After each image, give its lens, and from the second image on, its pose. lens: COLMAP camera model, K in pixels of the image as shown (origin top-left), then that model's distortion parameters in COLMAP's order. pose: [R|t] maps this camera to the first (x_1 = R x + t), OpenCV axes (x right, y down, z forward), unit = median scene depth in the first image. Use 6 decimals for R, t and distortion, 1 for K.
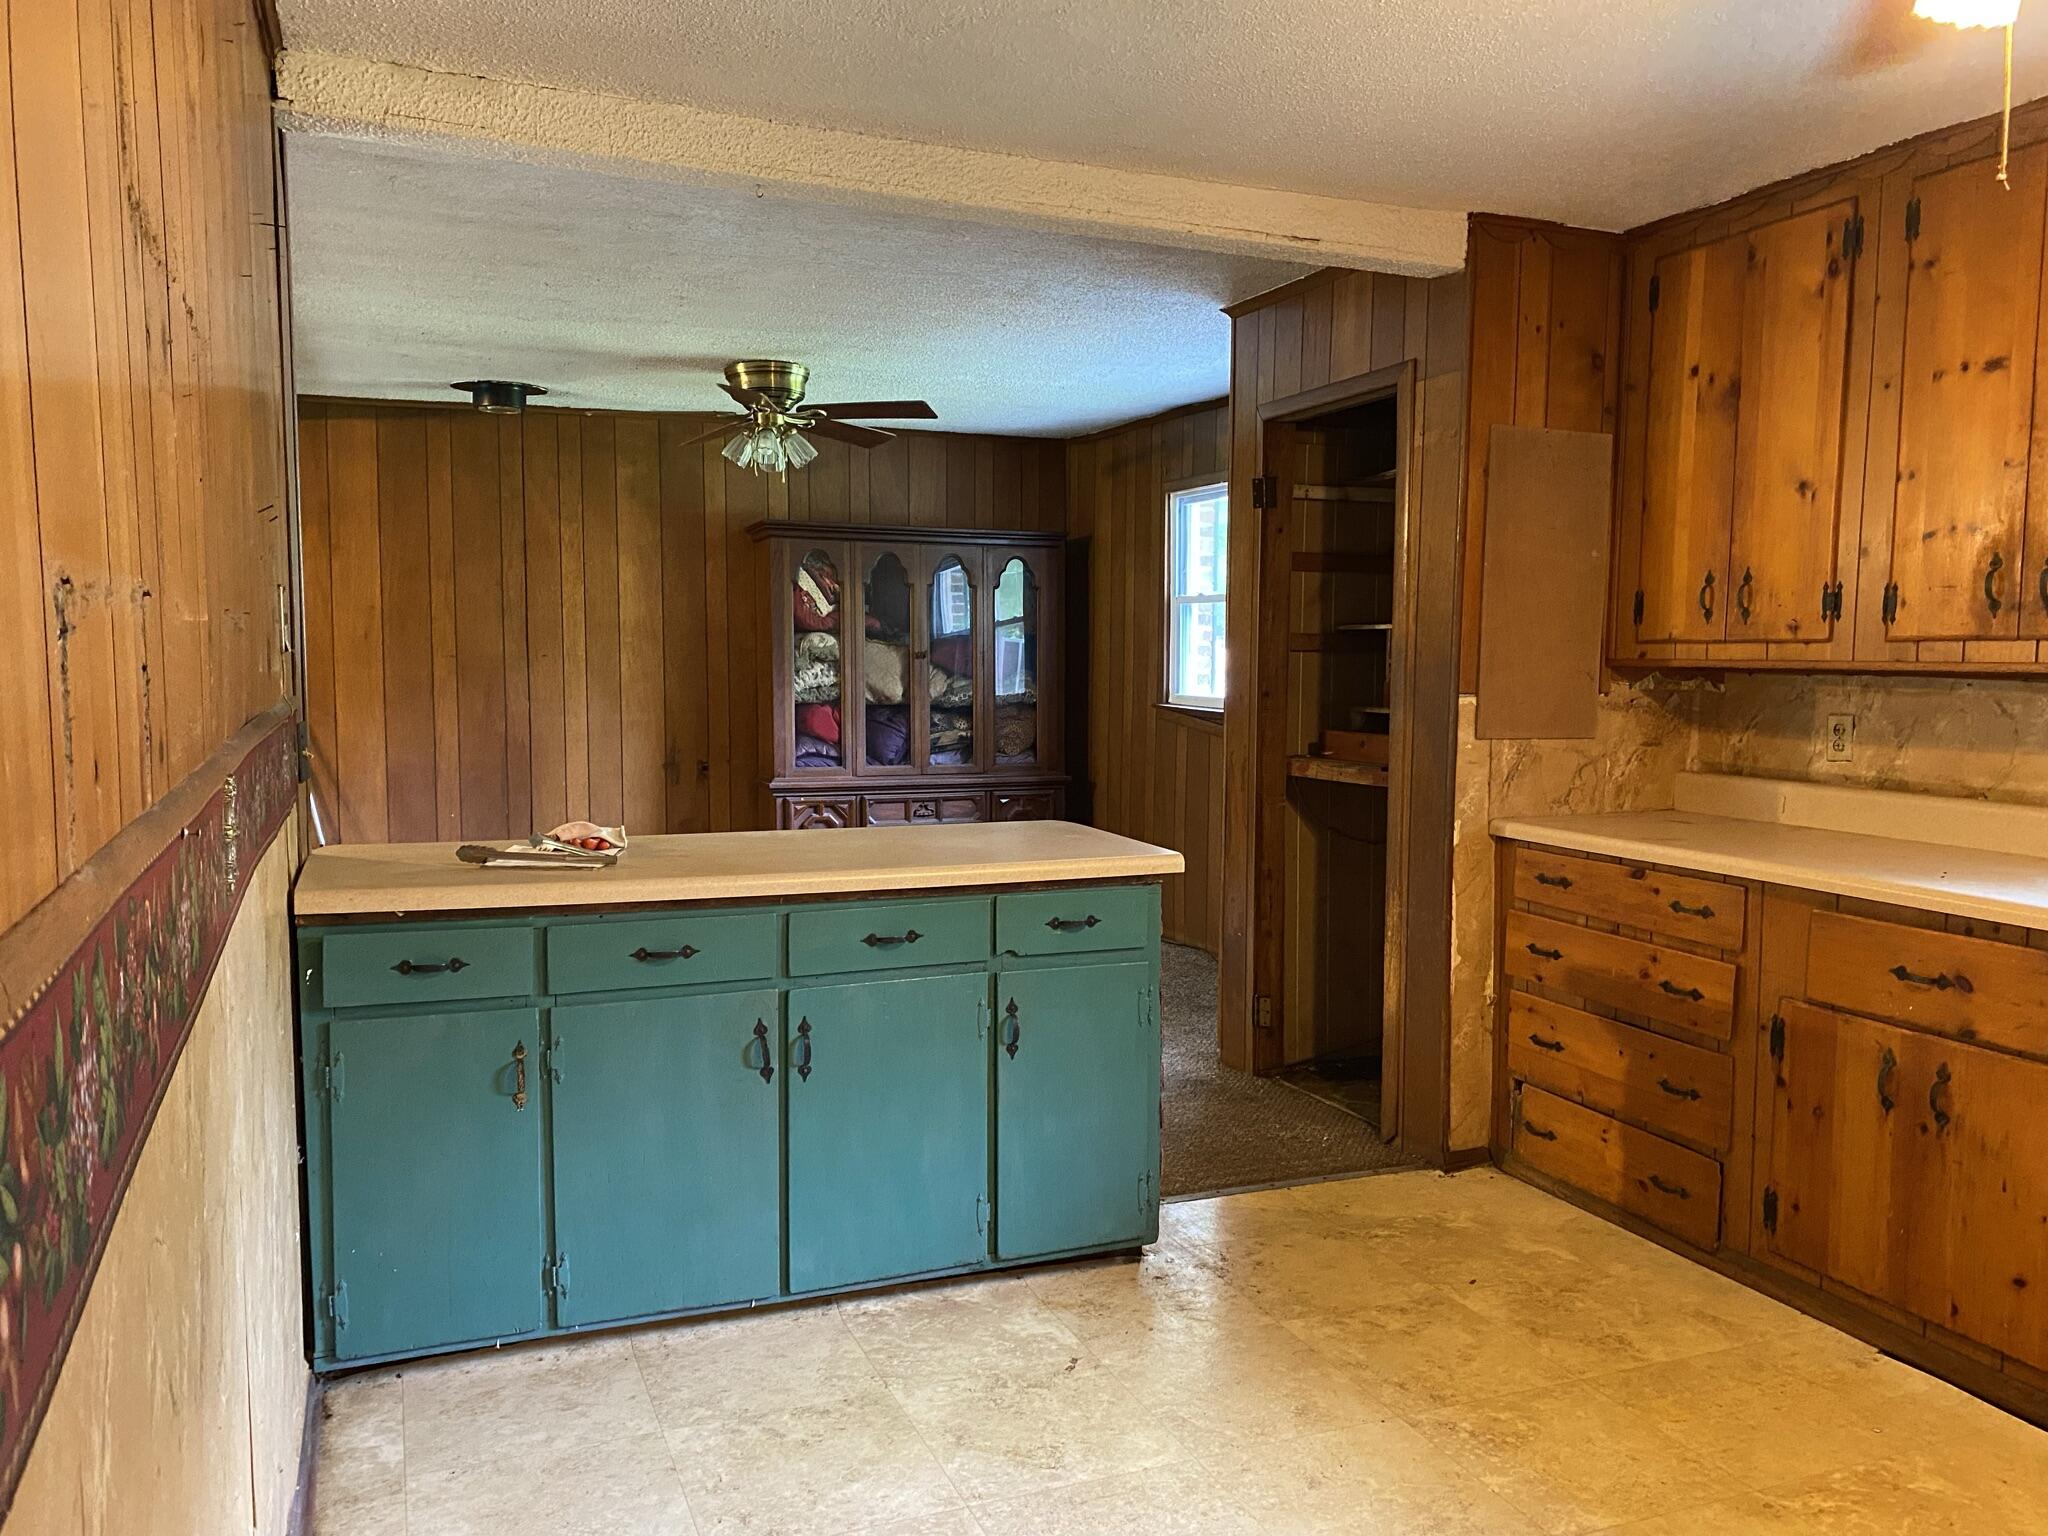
lens RADIAL K [[1562.4, 0, 1022.1], [0, 1562.4, 767.9], [0, 0, 1]] dist [0.008911, 0.007506]
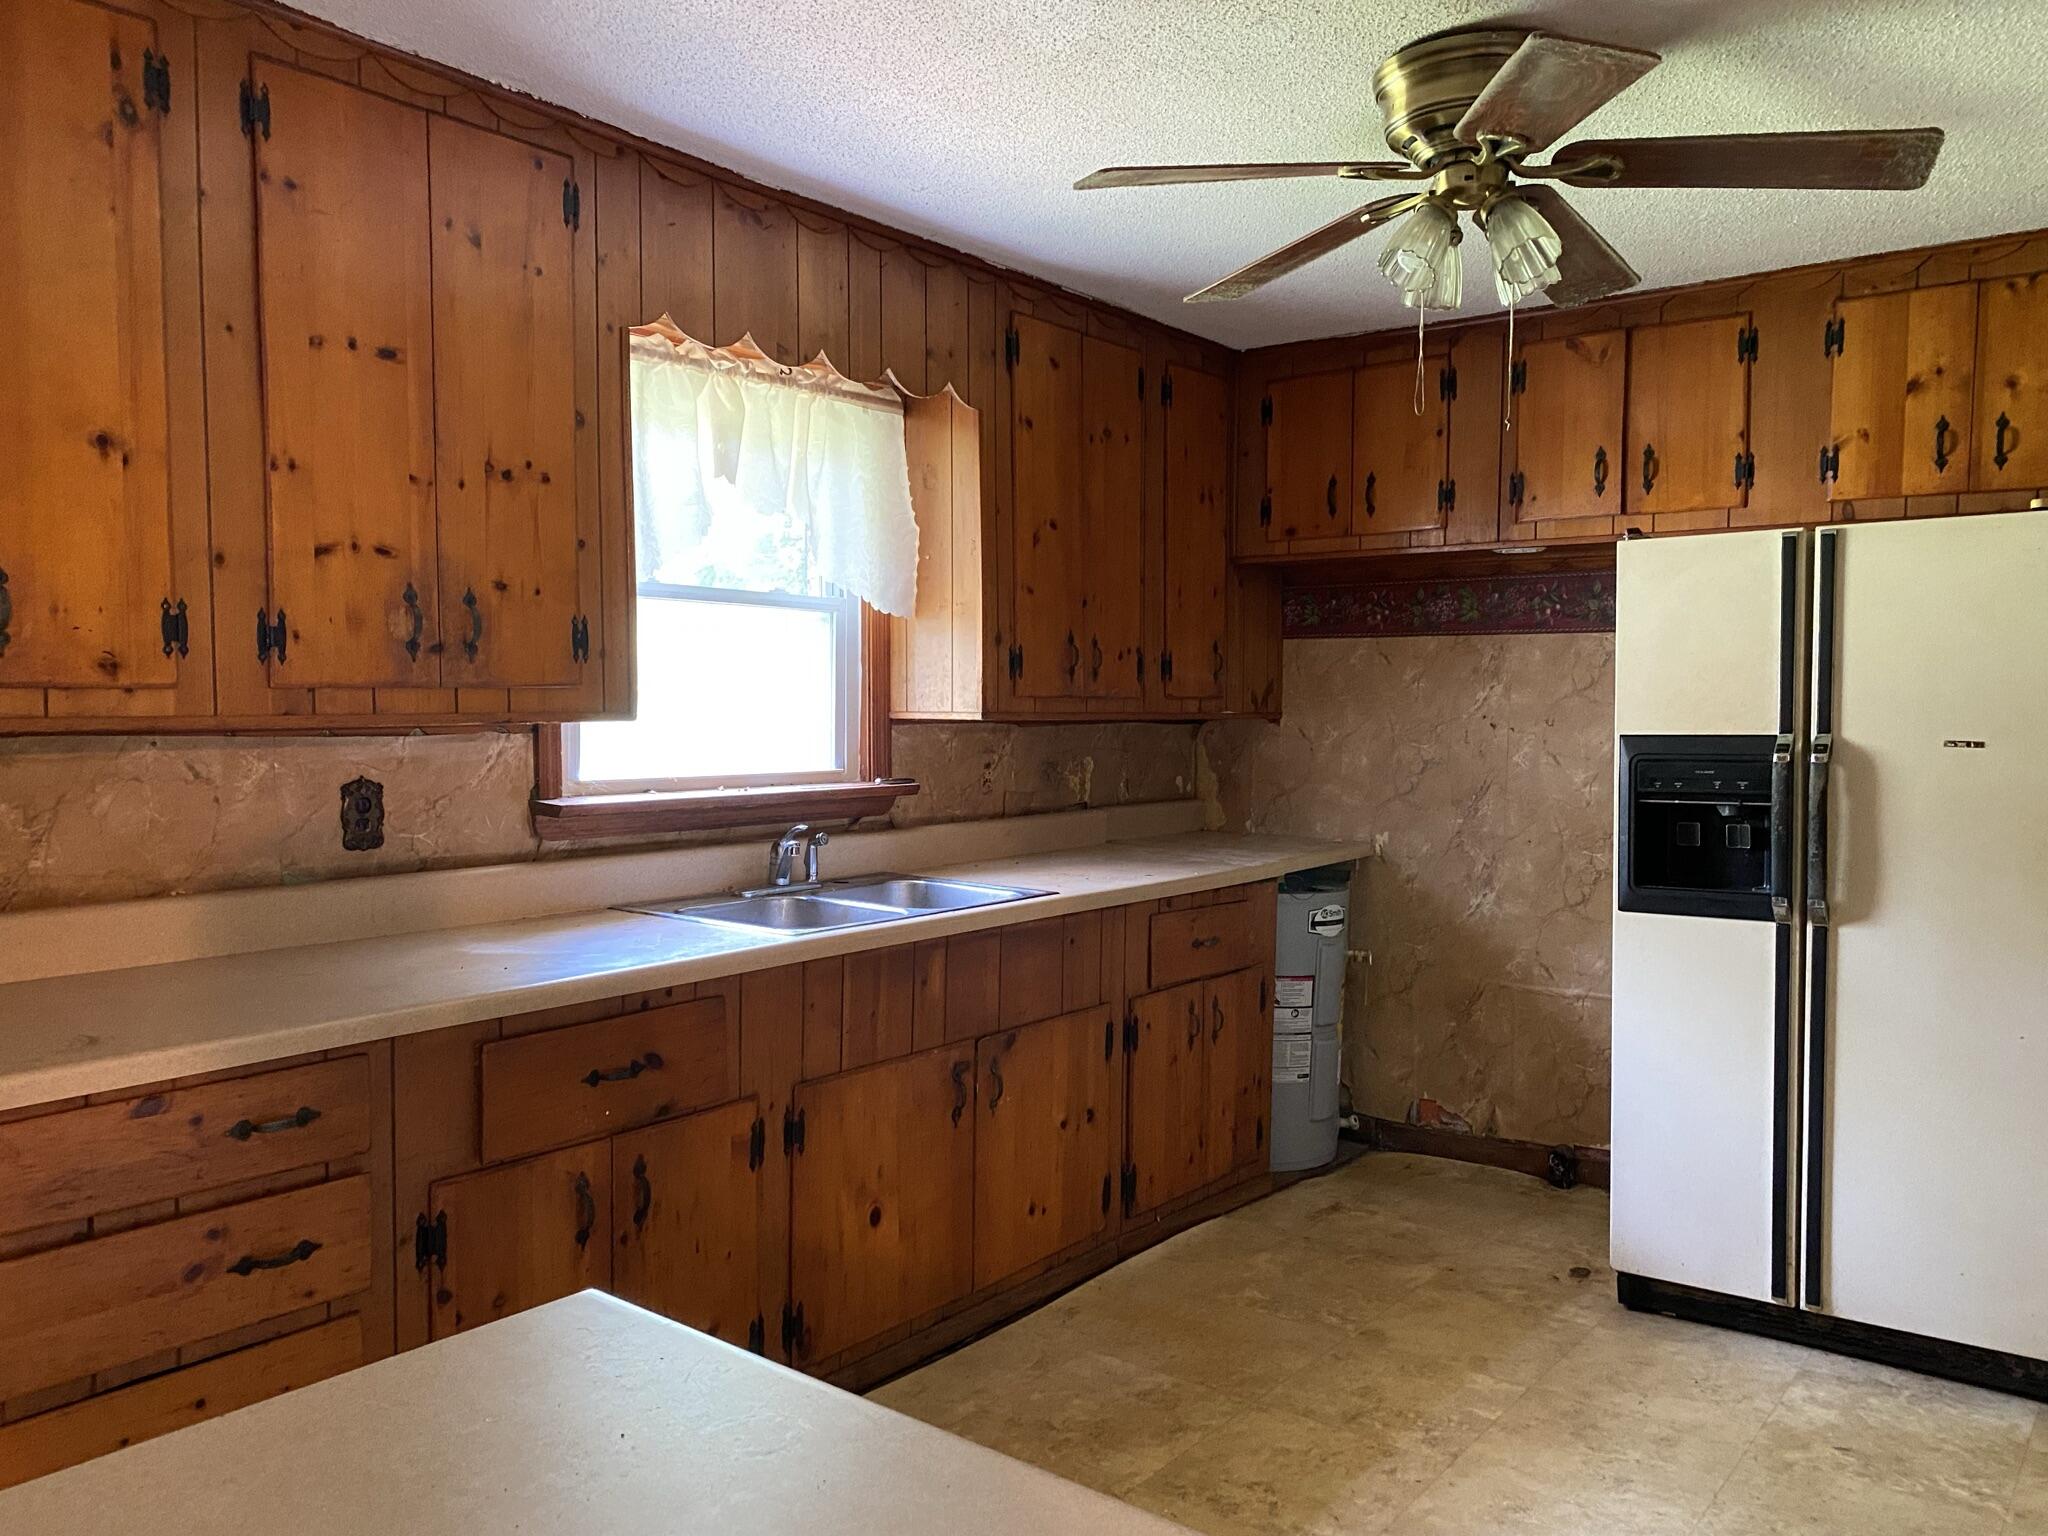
lens RADIAL K [[1562.4, 0, 1026.1], [0, 1562.4, 780.5], [0, 0, 1]] dist [0.008911, 0.007506]
pose [[-0.499251, -0.062927, 0.864169, -0.248820], [0.055103, 0.993034, 0.104145, -0.092954], [-0.864704, 0.099613, -0.492306, 1.041027]]
